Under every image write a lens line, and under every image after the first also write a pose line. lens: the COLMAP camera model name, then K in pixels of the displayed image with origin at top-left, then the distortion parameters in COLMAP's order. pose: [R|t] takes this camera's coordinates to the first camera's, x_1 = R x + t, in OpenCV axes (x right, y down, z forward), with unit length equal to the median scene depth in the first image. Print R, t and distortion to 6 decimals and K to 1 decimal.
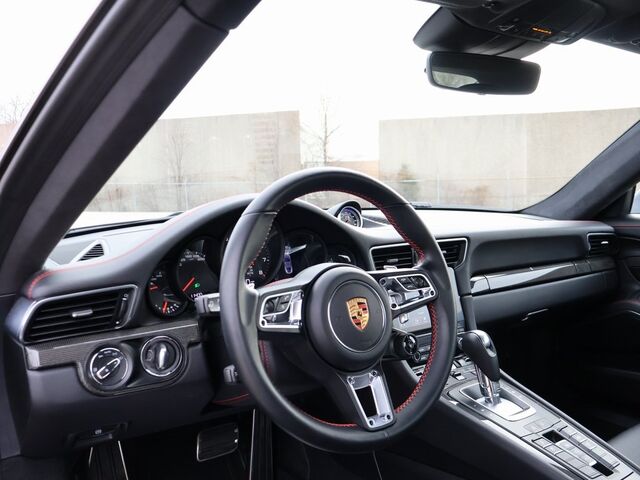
lens RADIAL K [[601.4, 0, 320.0], [0, 601.4, 240.0], [0, 0, 1]] dist [0.002345, 0.005083]
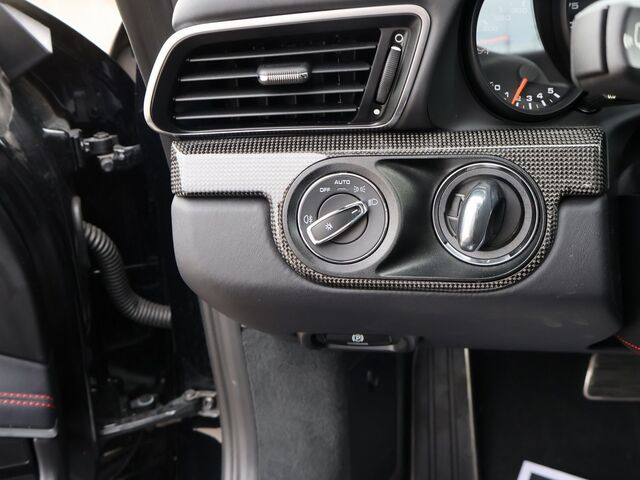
lens RADIAL K [[601.4, 0, 320.0], [0, 601.4, 240.0], [0, 0, 1]] dist [0.002345, 0.005083]
pose [[0.756151, 0.205826, -0.621186, -0.104639], [-0.036256, 0.960967, 0.274277, 0.111416], [0.653393, -0.184873, 0.734098, 0.673983]]
